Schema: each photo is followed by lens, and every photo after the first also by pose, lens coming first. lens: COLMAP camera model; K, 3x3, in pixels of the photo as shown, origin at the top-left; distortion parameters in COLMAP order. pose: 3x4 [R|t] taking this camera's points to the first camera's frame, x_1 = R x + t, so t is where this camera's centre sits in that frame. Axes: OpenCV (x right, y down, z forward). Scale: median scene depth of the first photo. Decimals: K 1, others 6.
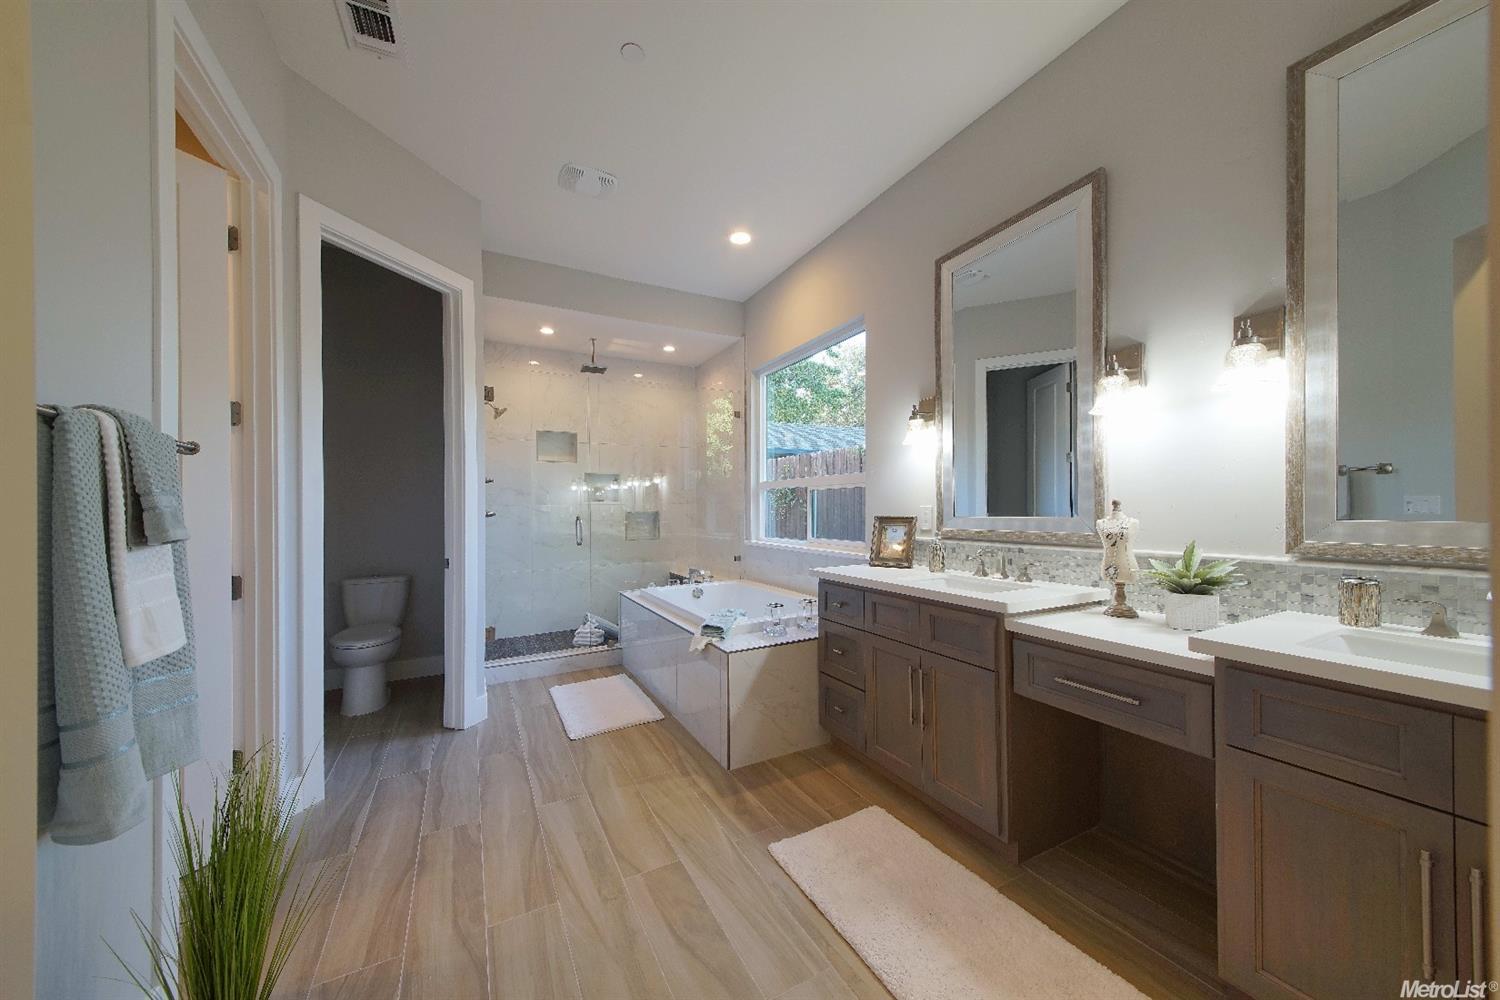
lens RADIAL K [[530.8, 0, 752.4], [0, 530.8, 493.4], [0, 0, 1]] dist [0.032303, -0.000181]
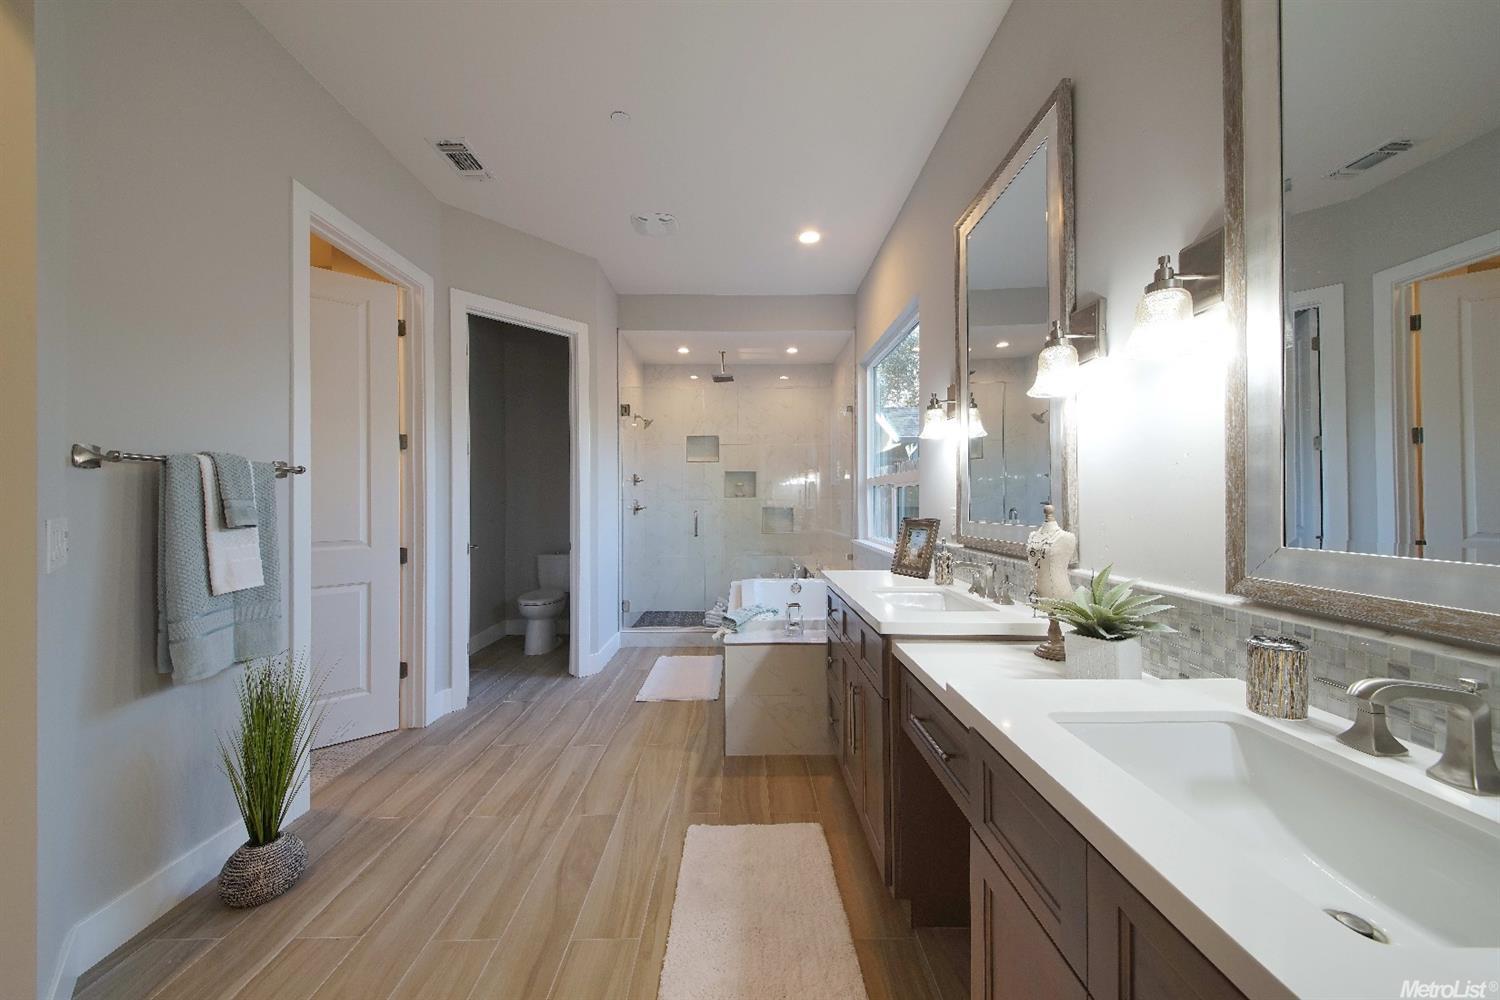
lens RADIAL K [[528.7, 0, 750.5], [0, 528.7, 487.0], [0, 0, 1]] dist [0.030818, 0.000032]
pose [[0.887803, -0.001942, -0.460219, 0.520364], [0.002571, 0.999996, 0.000740, -0.015118], [0.460216, -0.001841, 0.887805, 0.095406]]
